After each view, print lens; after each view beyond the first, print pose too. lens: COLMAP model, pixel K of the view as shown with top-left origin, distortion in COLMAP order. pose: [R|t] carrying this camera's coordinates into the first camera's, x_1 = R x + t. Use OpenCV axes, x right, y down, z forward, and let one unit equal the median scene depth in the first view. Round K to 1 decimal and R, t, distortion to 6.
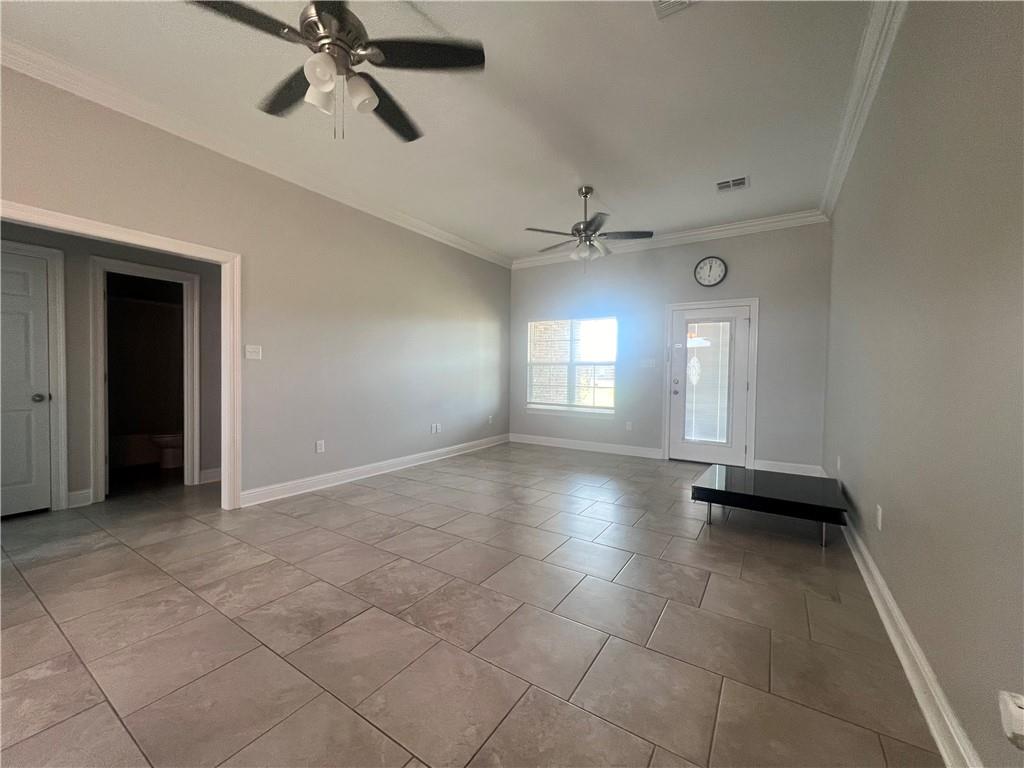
lens RADIAL K [[409.3, 0, 511.2], [0, 409.3, 386.4], [0, 0, 1]] dist [0.000432, -0.000276]
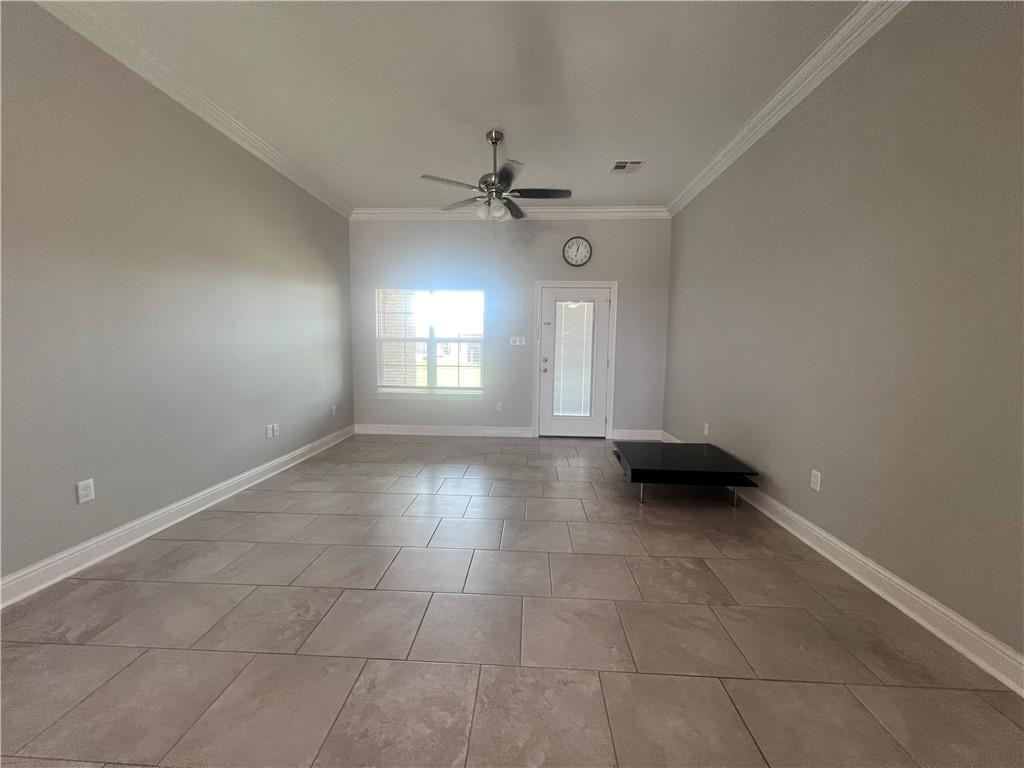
lens RADIAL K [[409.3, 0, 510.9], [0, 409.3, 385.1], [0, 0, 1]] dist [0.000432, -0.000276]
pose [[0.865695, -0.047992, 0.498266, -0.179822], [0.015562, 0.997493, 0.069040, -0.020428], [-0.500330, -0.052013, 0.864271, 0.178805]]
